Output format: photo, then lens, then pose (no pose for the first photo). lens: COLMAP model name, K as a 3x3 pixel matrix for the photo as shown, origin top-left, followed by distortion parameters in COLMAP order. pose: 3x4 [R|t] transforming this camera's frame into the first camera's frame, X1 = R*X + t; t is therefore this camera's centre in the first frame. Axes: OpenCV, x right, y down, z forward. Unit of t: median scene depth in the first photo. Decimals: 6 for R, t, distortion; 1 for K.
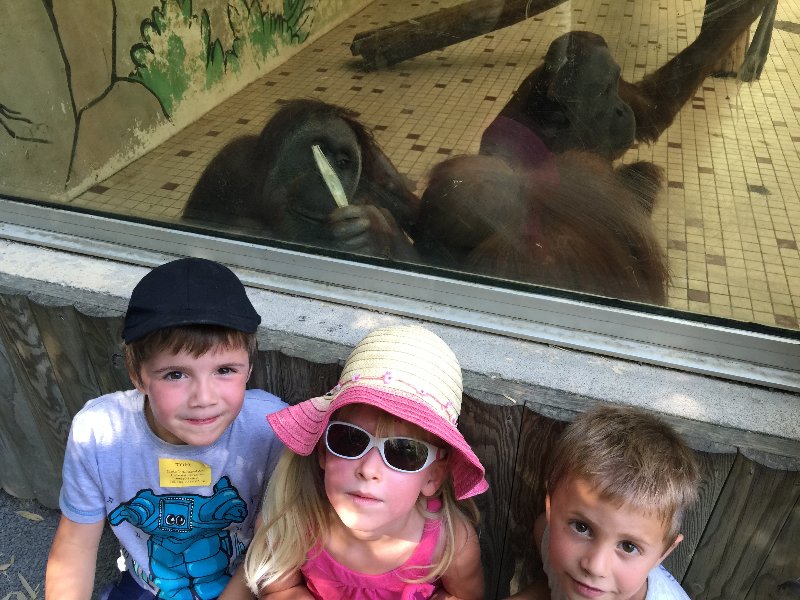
lens RADIAL K [[668.8, 0, 400.4], [0, 668.8, 301.6], [0, 0, 1]] dist [0.017647, -0.001787]
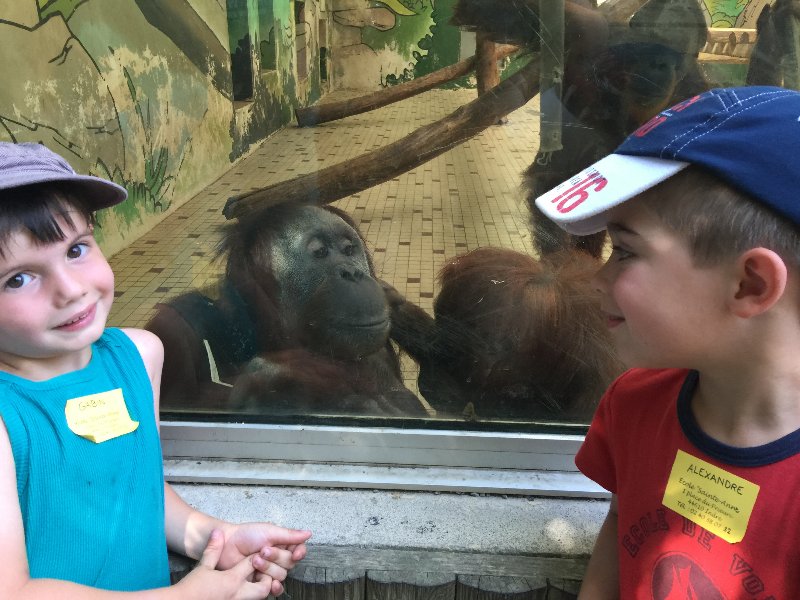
lens RADIAL K [[668.8, 0, 399.6], [0, 668.8, 297.7], [0, 0, 1]] dist [0.017647, -0.001787]
pose [[0.963371, -0.089325, 0.252857, -0.084732], [0.148129, 0.963247, -0.224084, -0.011888], [-0.223548, 0.253331, 0.941196, 0.081699]]
